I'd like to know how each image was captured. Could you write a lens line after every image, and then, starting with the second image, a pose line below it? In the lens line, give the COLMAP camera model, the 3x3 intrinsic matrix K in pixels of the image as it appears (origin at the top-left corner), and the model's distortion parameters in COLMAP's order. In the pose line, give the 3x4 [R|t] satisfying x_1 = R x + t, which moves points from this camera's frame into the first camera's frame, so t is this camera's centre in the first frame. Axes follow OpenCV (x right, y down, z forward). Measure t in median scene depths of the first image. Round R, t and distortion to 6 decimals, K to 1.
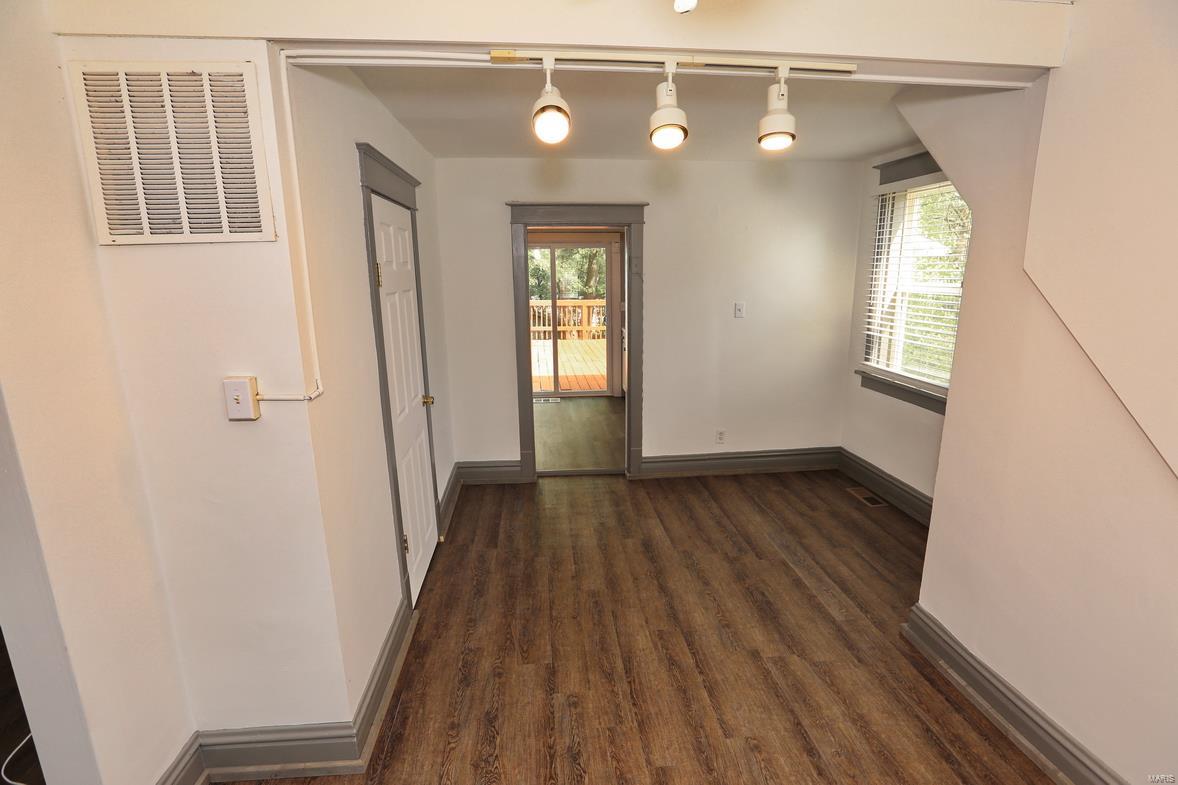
lens RADIAL K [[559.4, 0, 589.1], [0, 559.4, 406.0], [0, 0, 1]] dist [-0.012878, 0.000437]
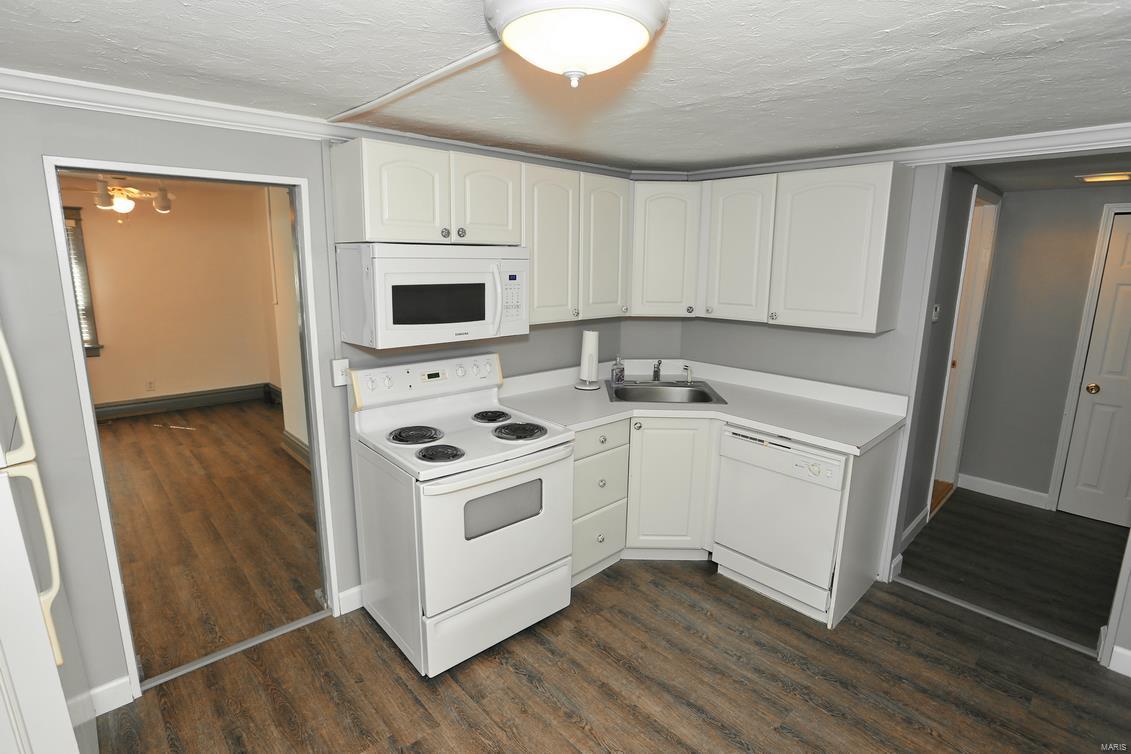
lens RADIAL K [[561.7, 0, 555.8], [0, 561.7, 376.3], [0, 0, 1]] dist [-0.040602, 0.000292]
pose [[-0.797985, 0.115216, -0.591561, 0.041204], [-0.164798, 0.902432, 0.398068, -0.490745], [0.579708, 0.415141, -0.701140, 1.892925]]
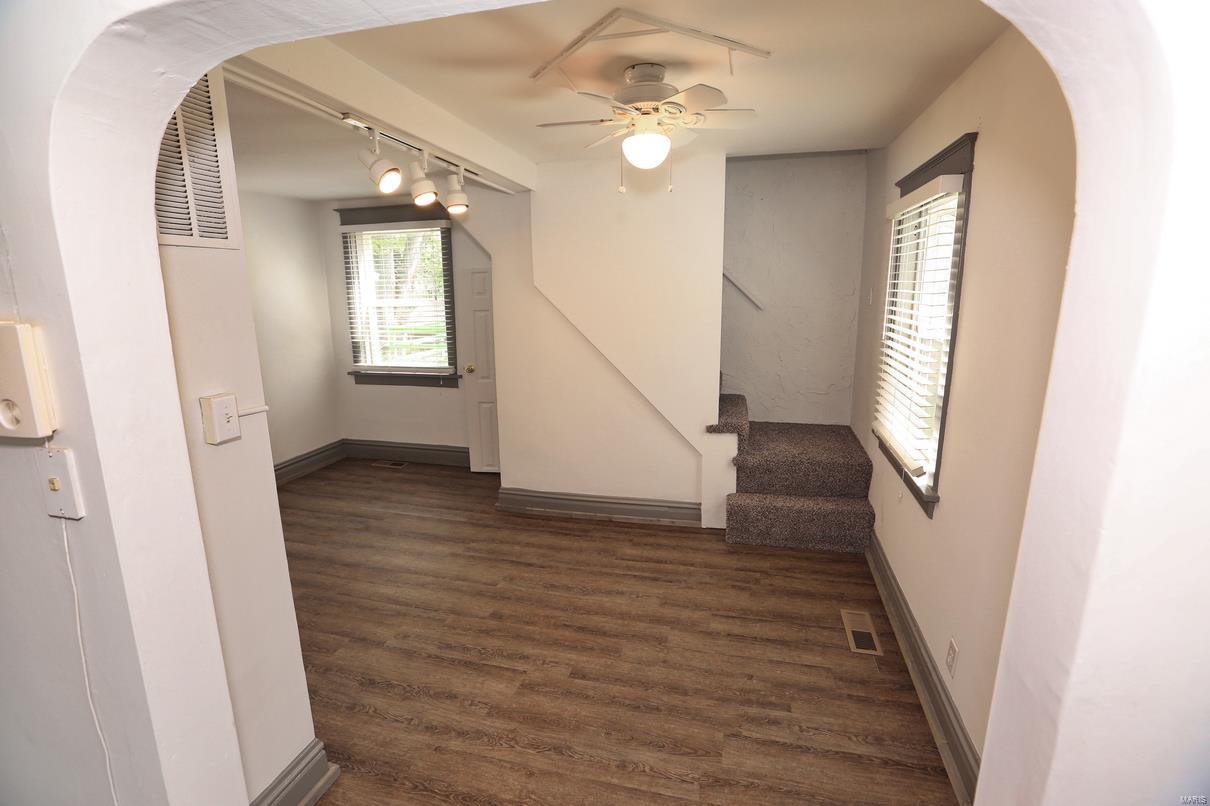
lens RADIAL K [[562.5, 0, 605.0], [0, 562.5, 403.0], [0, 0, 1]] dist [-0.003006, 0.000002]
pose [[0.351634, -0.187148, 0.917240, -0.574741], [0.241912, 0.964699, 0.104092, 0.012886], [-0.904341, 0.185289, 0.384494, 0.024388]]
